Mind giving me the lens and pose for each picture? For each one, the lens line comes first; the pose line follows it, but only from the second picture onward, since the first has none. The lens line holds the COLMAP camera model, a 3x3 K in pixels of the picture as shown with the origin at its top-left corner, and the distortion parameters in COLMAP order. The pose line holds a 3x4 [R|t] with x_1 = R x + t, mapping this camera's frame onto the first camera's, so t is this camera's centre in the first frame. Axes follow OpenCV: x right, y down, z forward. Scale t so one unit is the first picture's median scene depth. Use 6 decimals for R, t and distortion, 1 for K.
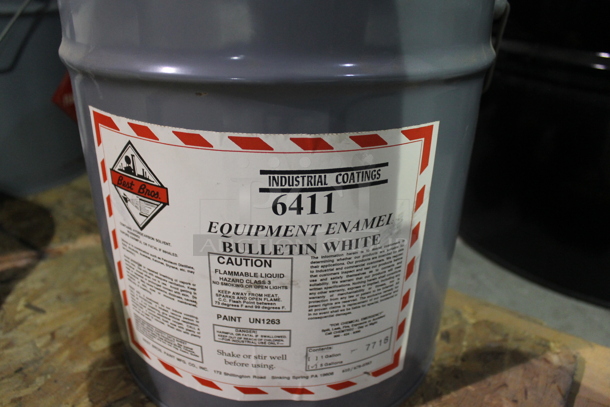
lens RADIAL K [[338.0, 0, 305.0], [0, 338.0, 203.5], [0, 0, 1]] dist [-0.000618, -0.000208]
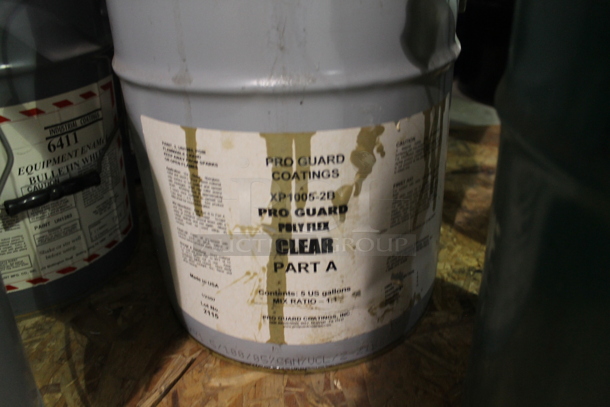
lens RADIAL K [[495.4, 0, 305.0], [0, 495.4, 203.5], [0, 0, 1]] dist [-0.004844, -0.004747]
pose [[0.534804, -0.385485, 0.751921, -1.297167], [0.307313, 0.917668, 0.251882, 0.032360], [-0.787111, 0.096367, 0.609237, -1.439693]]
